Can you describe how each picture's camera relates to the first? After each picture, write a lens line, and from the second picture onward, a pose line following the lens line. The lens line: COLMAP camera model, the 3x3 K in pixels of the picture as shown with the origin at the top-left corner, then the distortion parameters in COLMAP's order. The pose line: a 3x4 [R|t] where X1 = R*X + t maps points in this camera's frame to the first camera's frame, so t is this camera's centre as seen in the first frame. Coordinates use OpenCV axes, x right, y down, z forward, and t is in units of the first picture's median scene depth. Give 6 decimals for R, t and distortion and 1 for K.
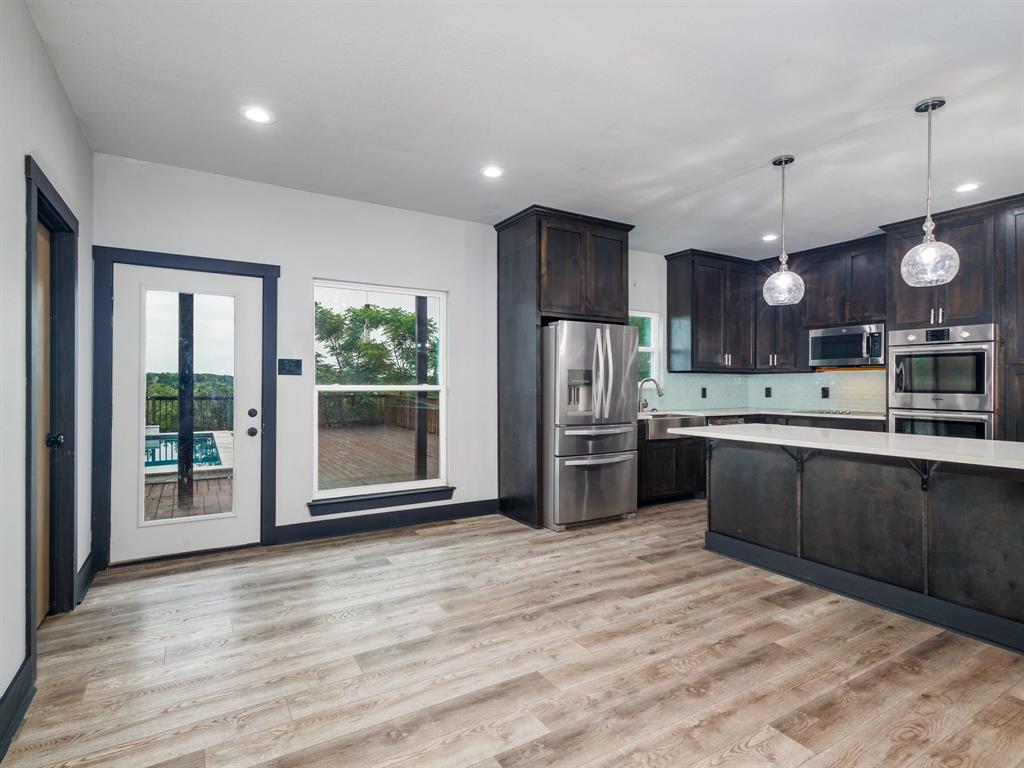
lens RADIAL K [[526.3, 0, 512.0], [0, 526.3, 384.0], [0, 0, 1]] dist [0.005634, 0.001132]
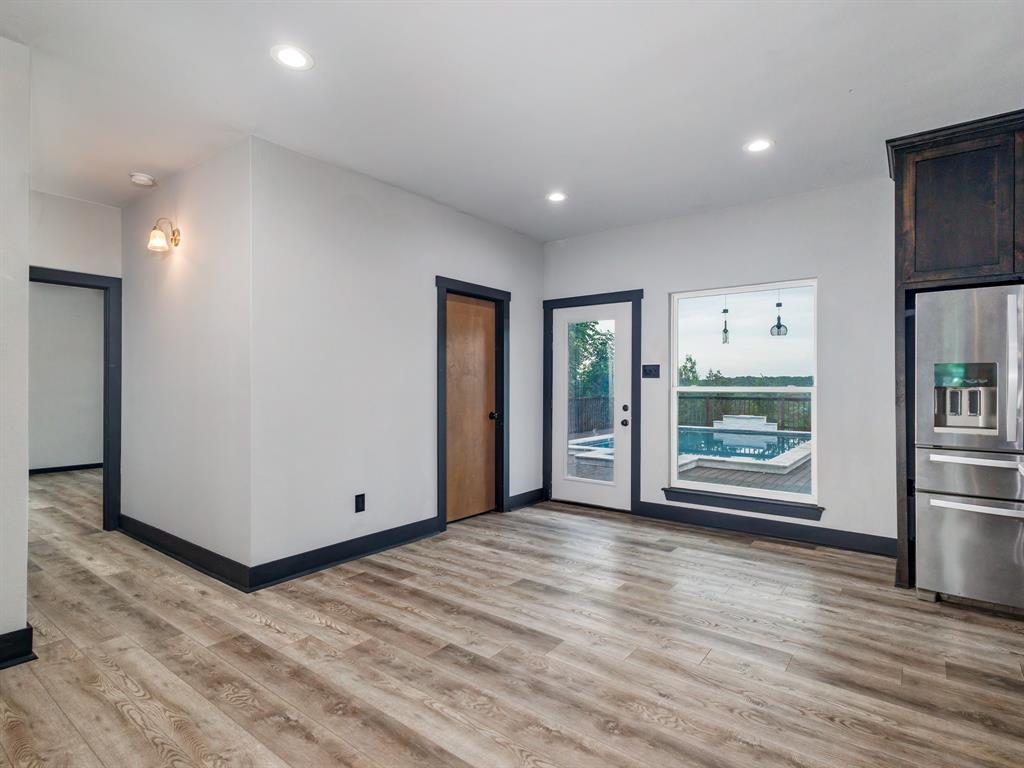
lens RADIAL K [[526.3, 0, 512.0], [0, 526.3, 384.0], [0, 0, 1]] dist [0.005634, 0.001132]
pose [[0.368142, -0.002588, -0.929766, 0.598430], [-0.001151, 0.999994, -0.003239, 0.000940], [0.929769, 0.002262, 0.368137, 0.273304]]
